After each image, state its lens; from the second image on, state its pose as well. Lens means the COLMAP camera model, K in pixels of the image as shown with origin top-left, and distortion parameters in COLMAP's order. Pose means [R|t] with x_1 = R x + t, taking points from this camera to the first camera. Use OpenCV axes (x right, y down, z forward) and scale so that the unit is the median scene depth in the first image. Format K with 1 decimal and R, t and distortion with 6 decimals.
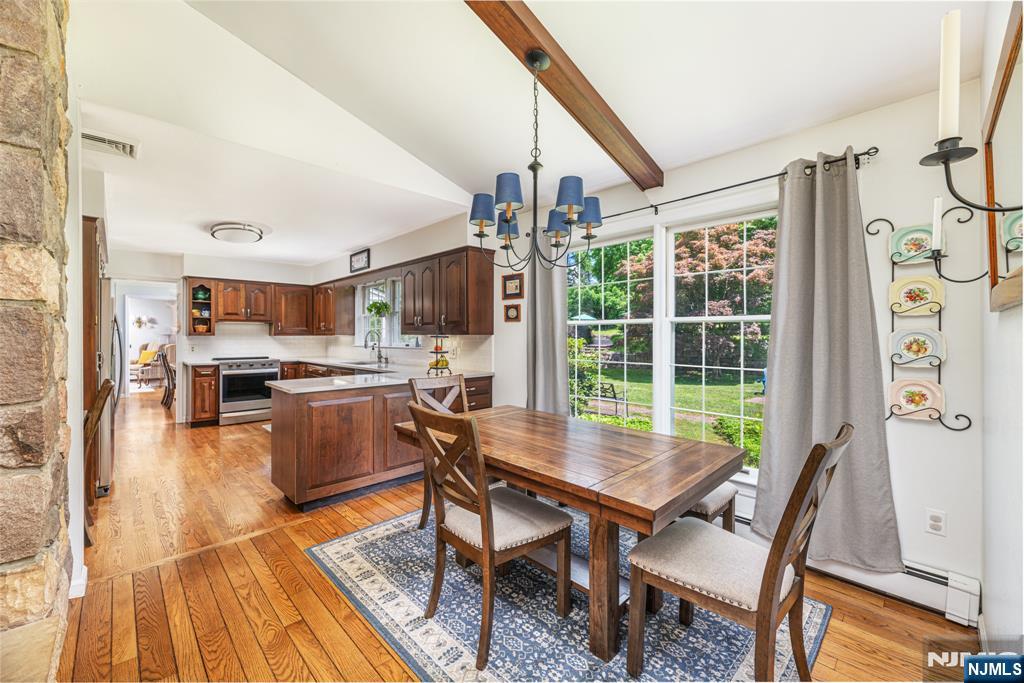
lens RADIAL K [[415.7, 0, 510.2], [0, 415.7, 333.8], [0, 0, 1]] dist [0.013509, -0.001231]
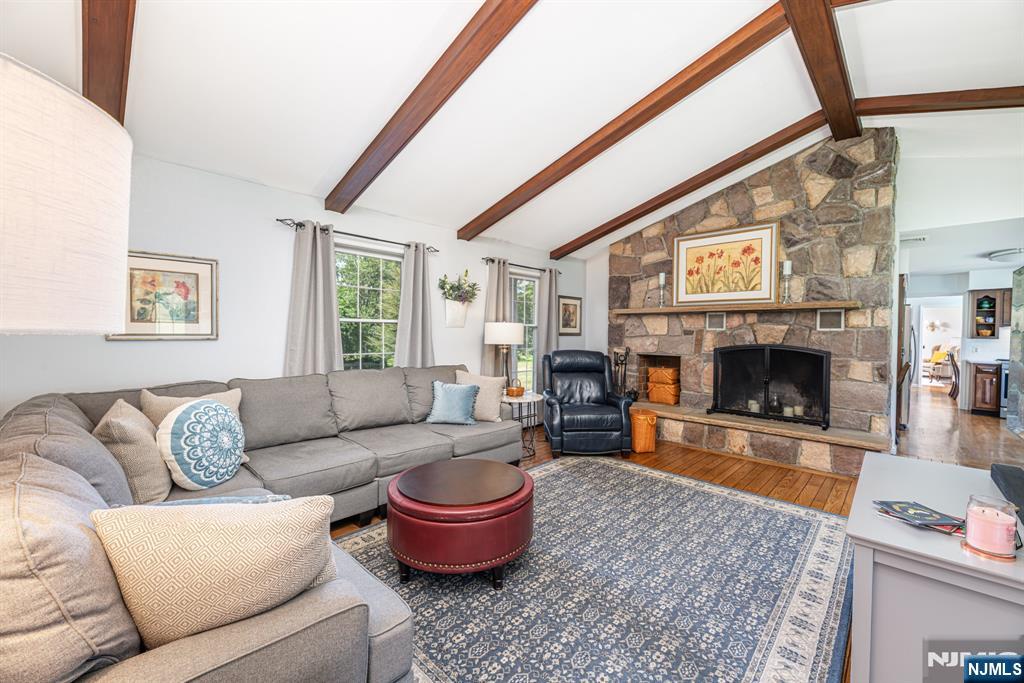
lens RADIAL K [[415.7, 0, 520.9], [0, 415.7, 342.6], [0, 0, 1]] dist [0.013509, -0.001231]
pose [[0.067873, 0.023105, -0.997426, 0.353283], [-0.007006, 0.999718, 0.022681, -0.002850], [0.997669, 0.005449, 0.068016, -0.378156]]
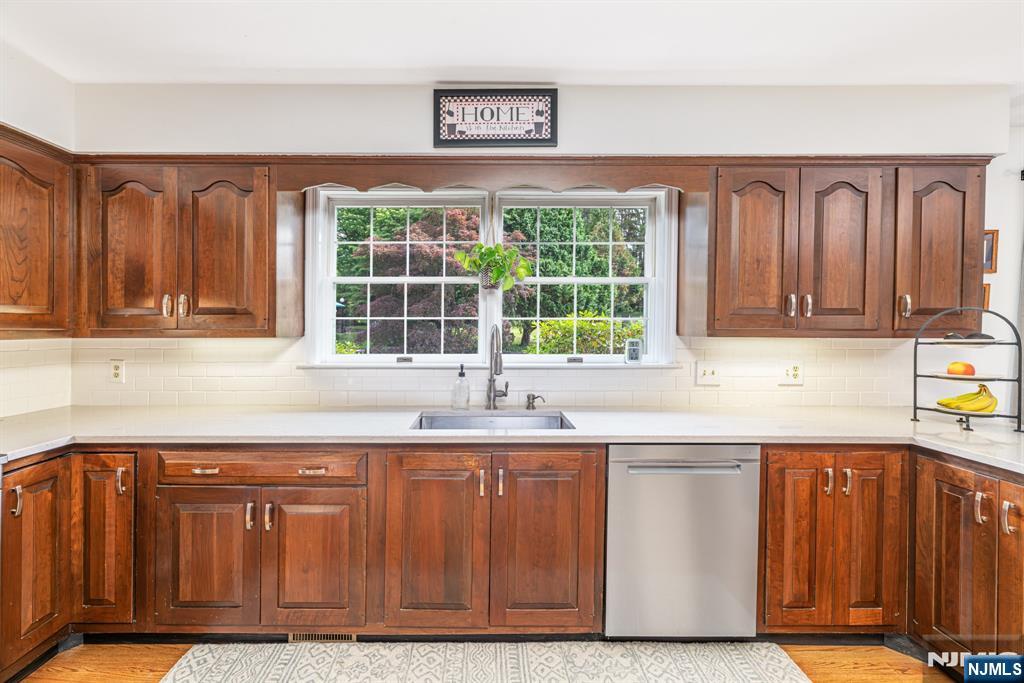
lens RADIAL K [[452.3, 0, 506.8], [0, 452.3, 331.1], [0, 0, 1]] dist [0.000484, 0.000085]
pose [[0.681430, -0.006737, 0.731852, -0.572019], [-0.003615, 0.999914, 0.012571, -0.006542], [-0.731874, -0.011212, 0.681347, 0.680681]]
